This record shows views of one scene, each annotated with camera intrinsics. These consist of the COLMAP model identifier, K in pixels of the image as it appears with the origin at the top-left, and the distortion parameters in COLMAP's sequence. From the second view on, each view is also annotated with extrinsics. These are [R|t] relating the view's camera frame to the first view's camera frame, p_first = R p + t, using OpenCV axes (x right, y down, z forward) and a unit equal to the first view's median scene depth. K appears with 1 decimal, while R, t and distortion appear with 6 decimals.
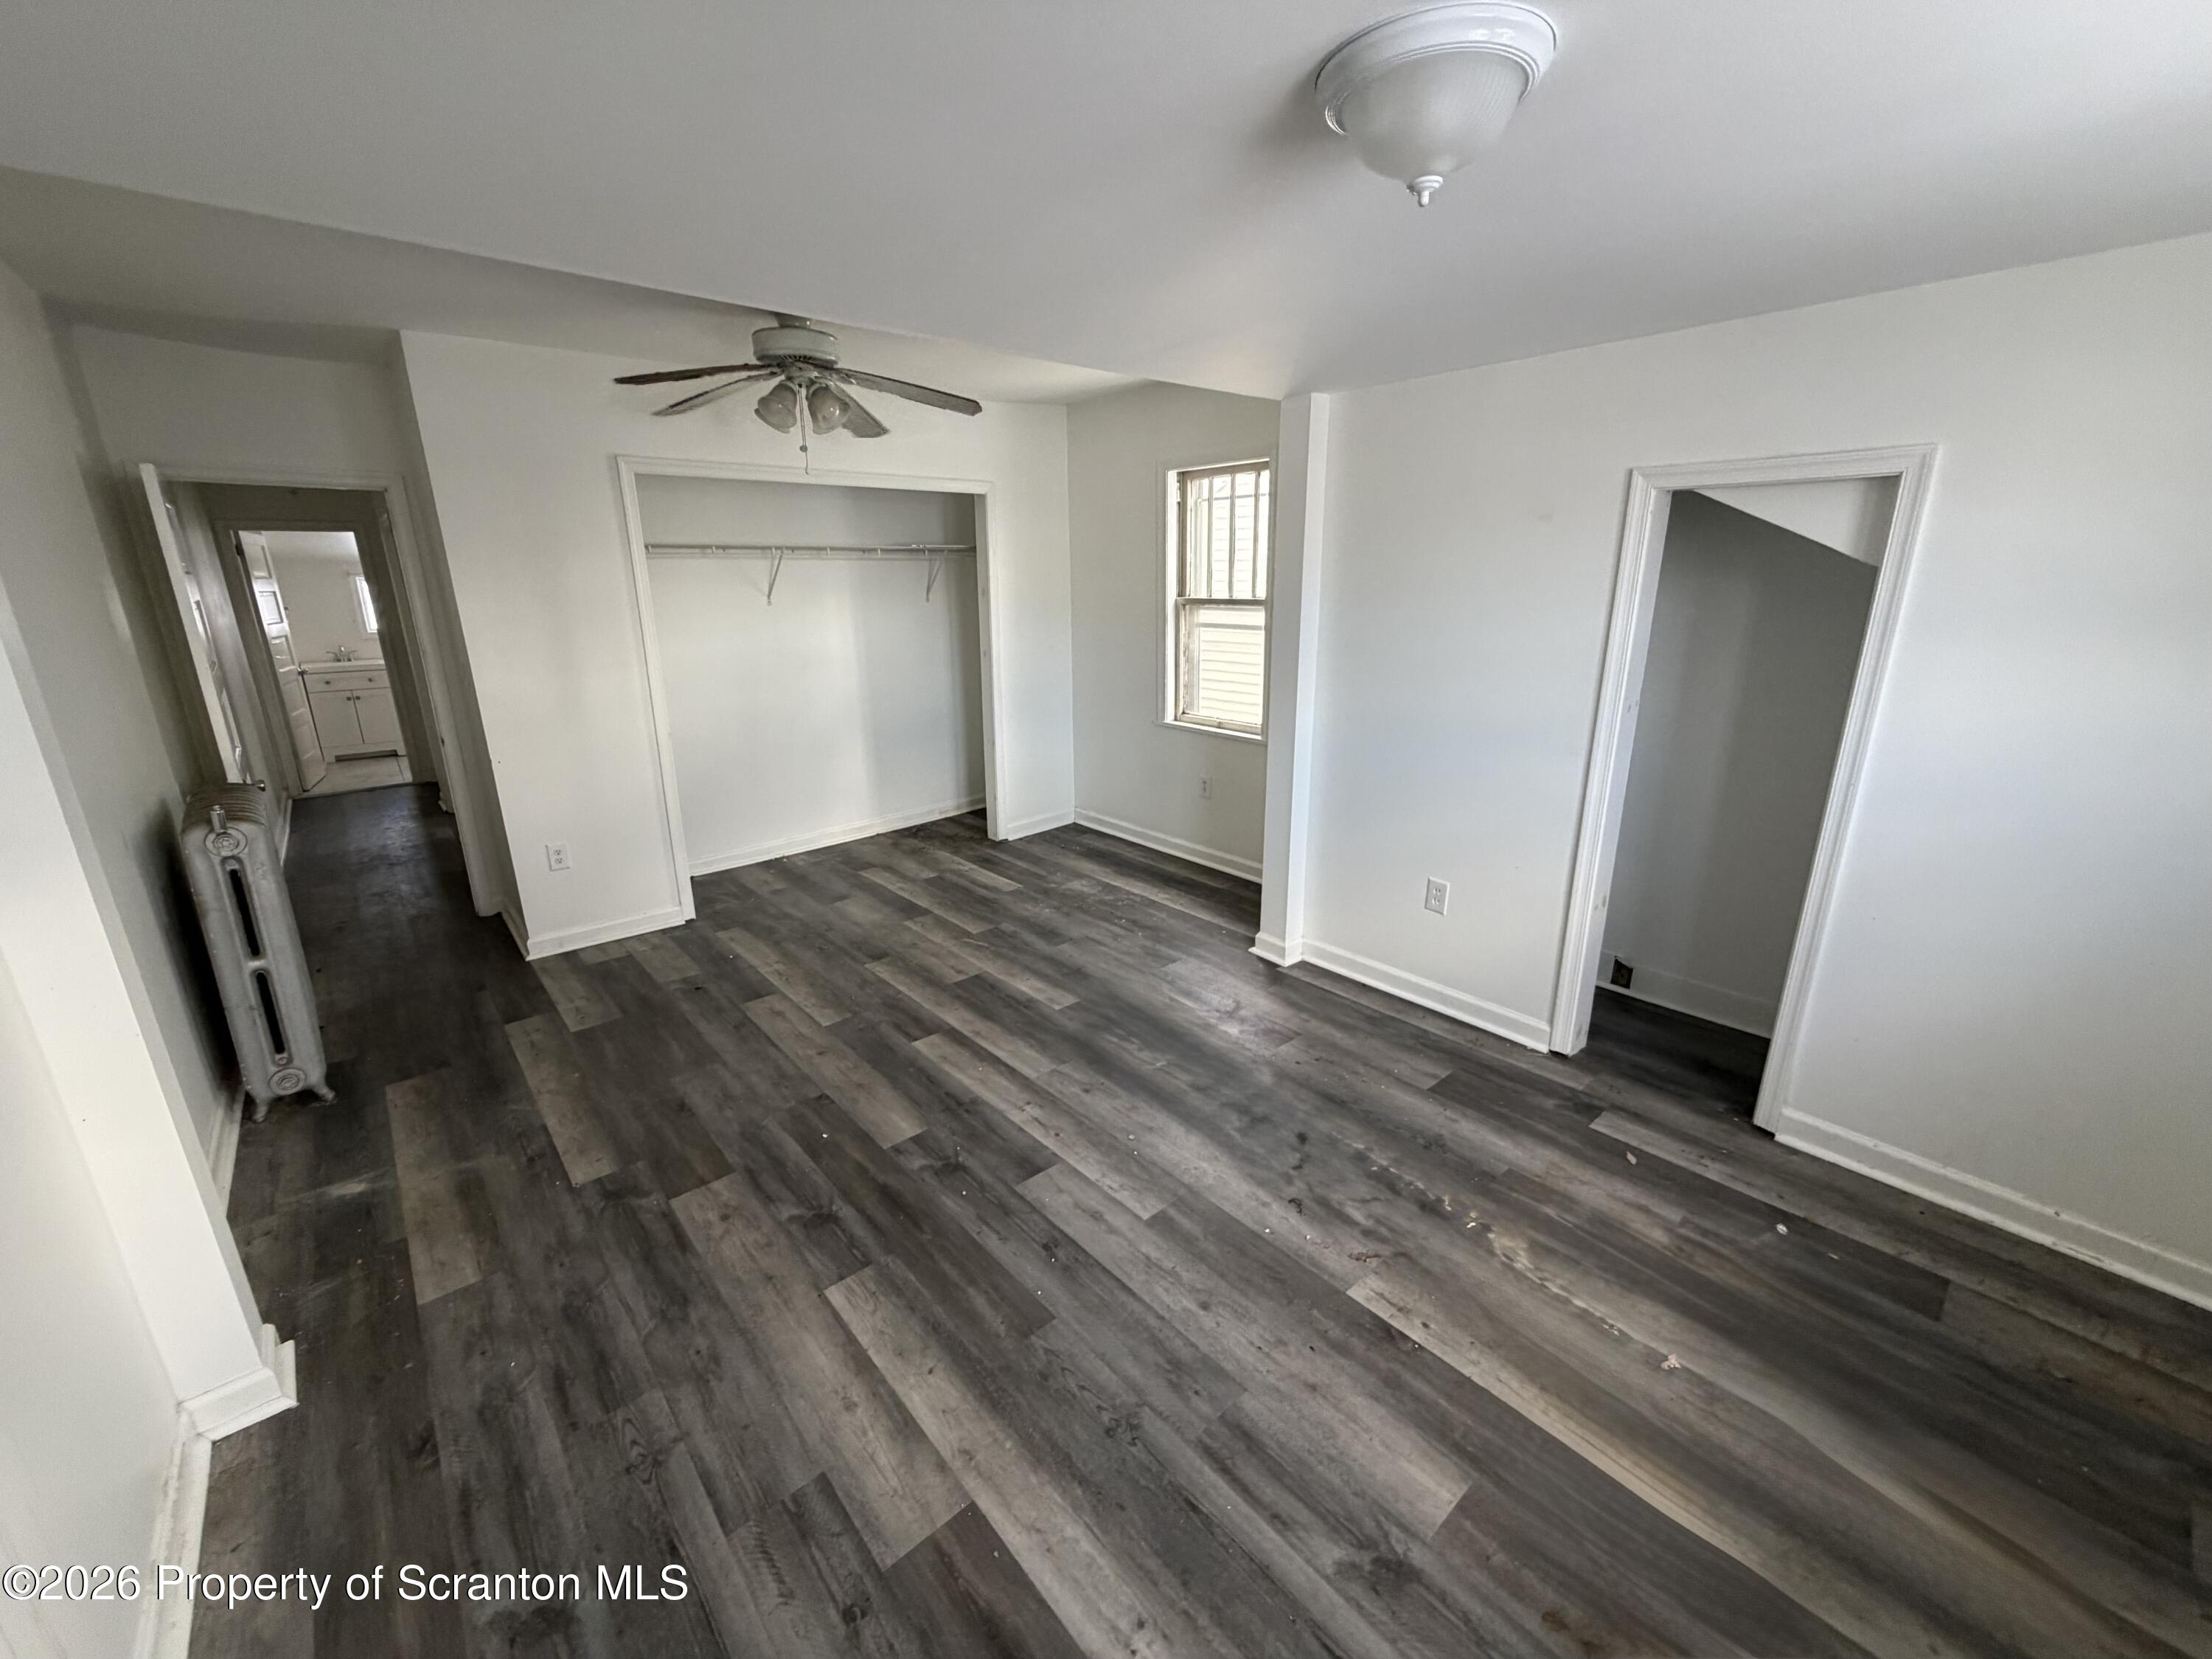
lens RADIAL K [[887.2, 0, 1118.3], [0, 887.2, 833.6], [0, 0, 1]] dist [0.001460, 0.000076]
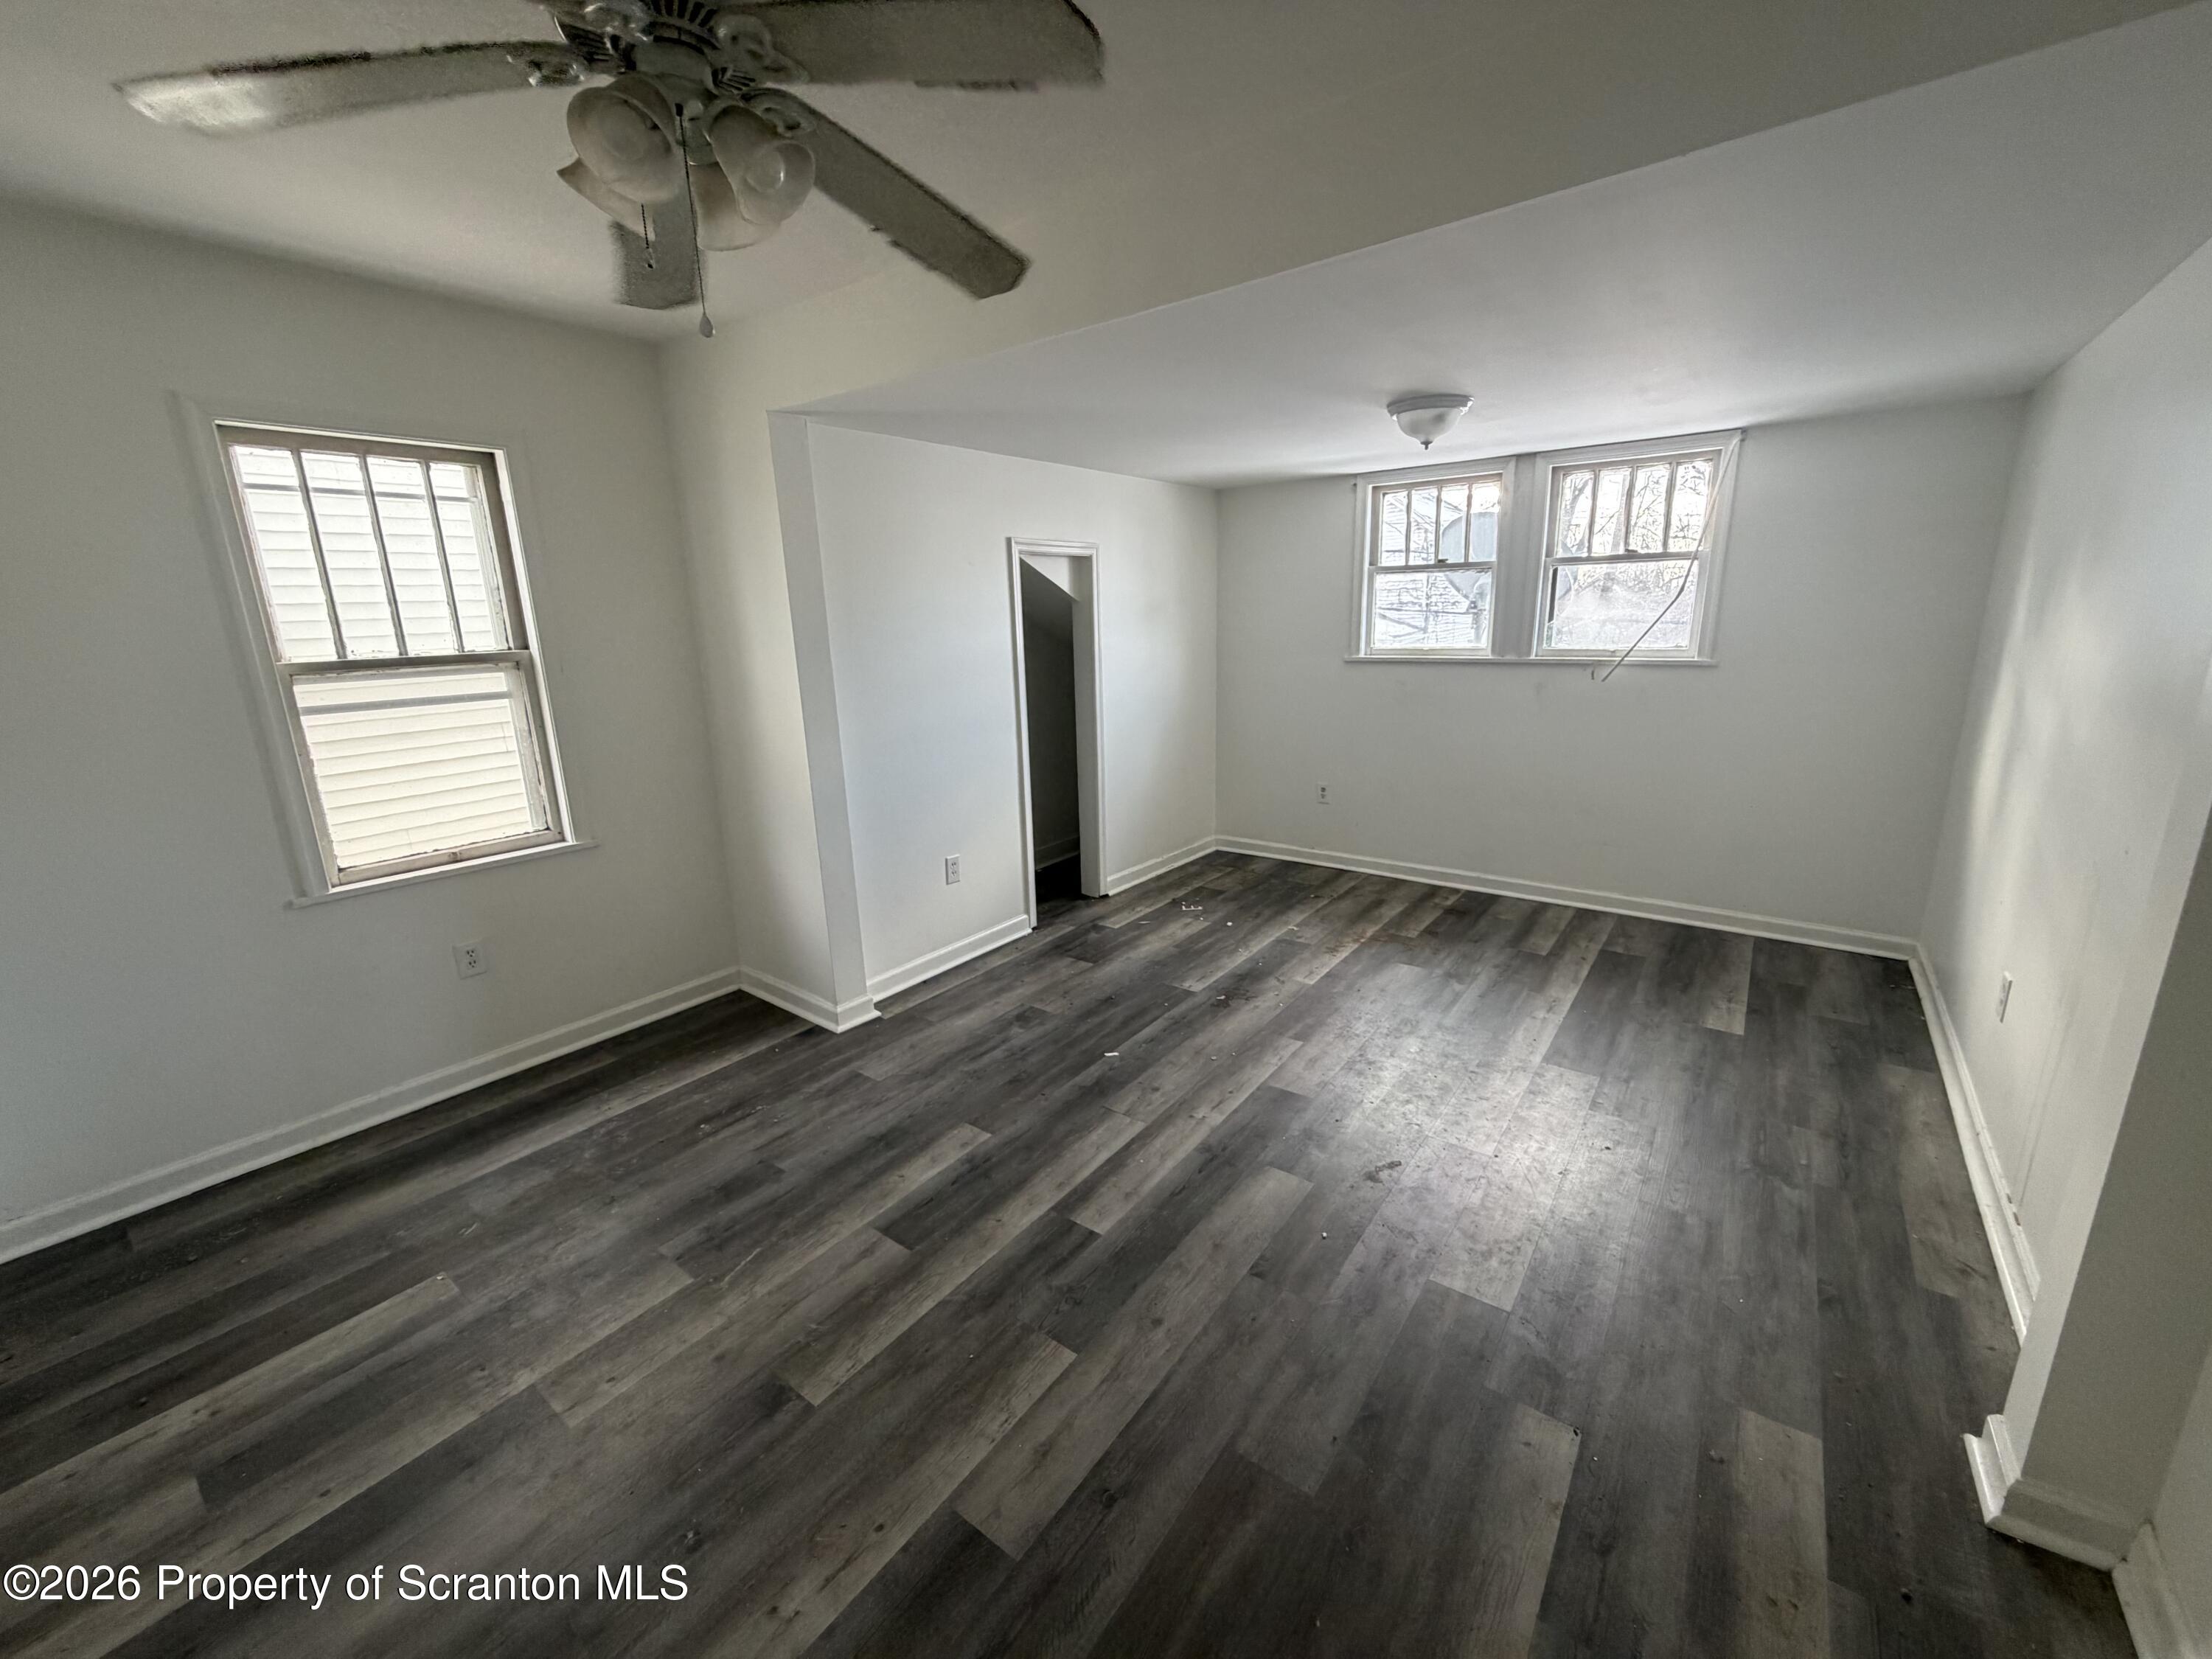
lens RADIAL K [[859.6, 0, 1103.5], [0, 859.6, 823.1], [0, 0, 1]] dist [0.001329, 0.000055]
pose [[-0.193396, -0.221387, 0.955817, -0.719588], [0.307794, 0.911337, 0.273363, -0.223965], [-0.931590, 0.347062, -0.108108, 0.838136]]
